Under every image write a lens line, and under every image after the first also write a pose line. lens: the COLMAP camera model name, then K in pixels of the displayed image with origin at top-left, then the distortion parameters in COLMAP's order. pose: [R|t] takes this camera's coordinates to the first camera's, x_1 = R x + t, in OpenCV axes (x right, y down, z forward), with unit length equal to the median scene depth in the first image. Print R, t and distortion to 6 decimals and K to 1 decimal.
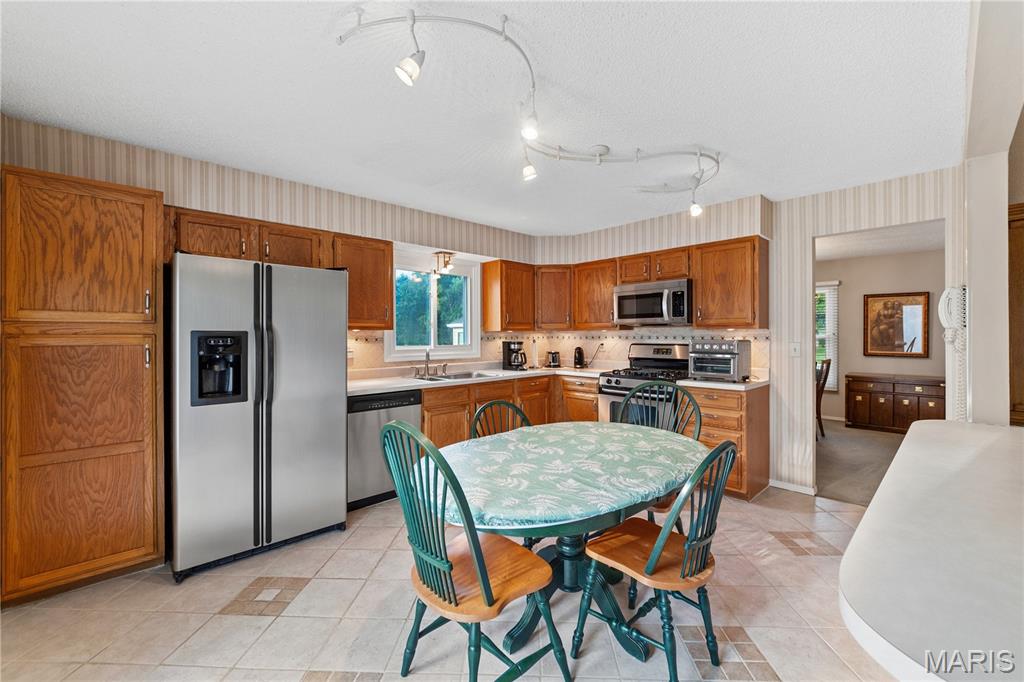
lens RADIAL K [[400.7, 0, 510.7], [0, 400.7, 334.2], [0, 0, 1]] dist [0.000388, 0.000169]
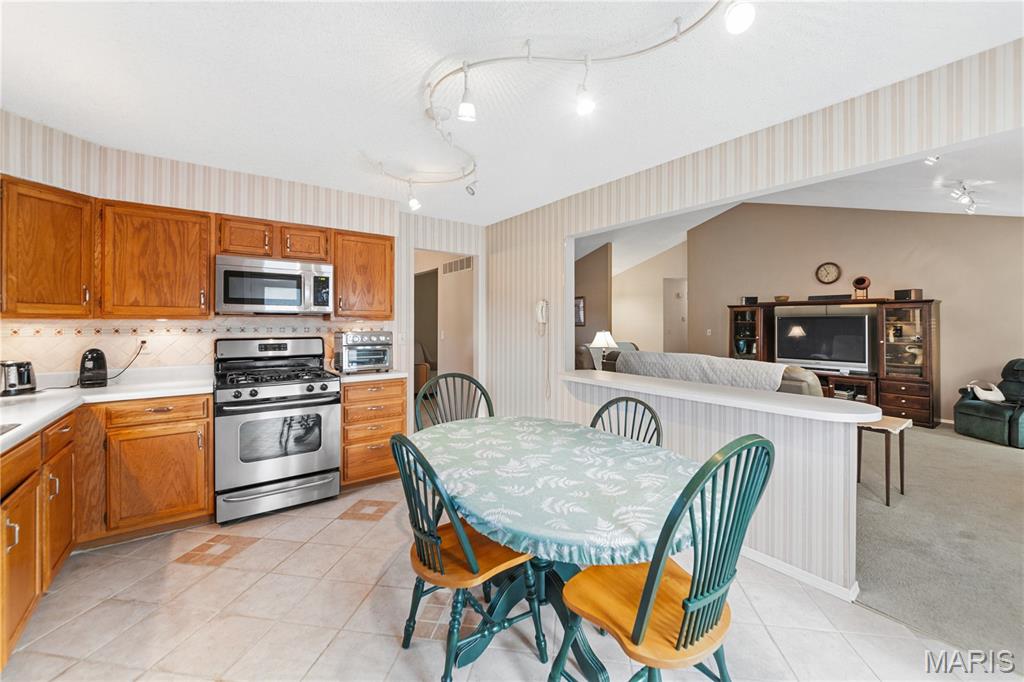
lens RADIAL K [[400.7, 0, 518.0], [0, 400.7, 305.1], [0, 0, 1]] dist [0.000388, 0.000169]
pose [[0.128864, 0.058777, 0.989919, -0.375345], [0.000229, 0.998240, -0.059301, 0.006710], [-0.991662, 0.007868, 0.128624, 0.450318]]
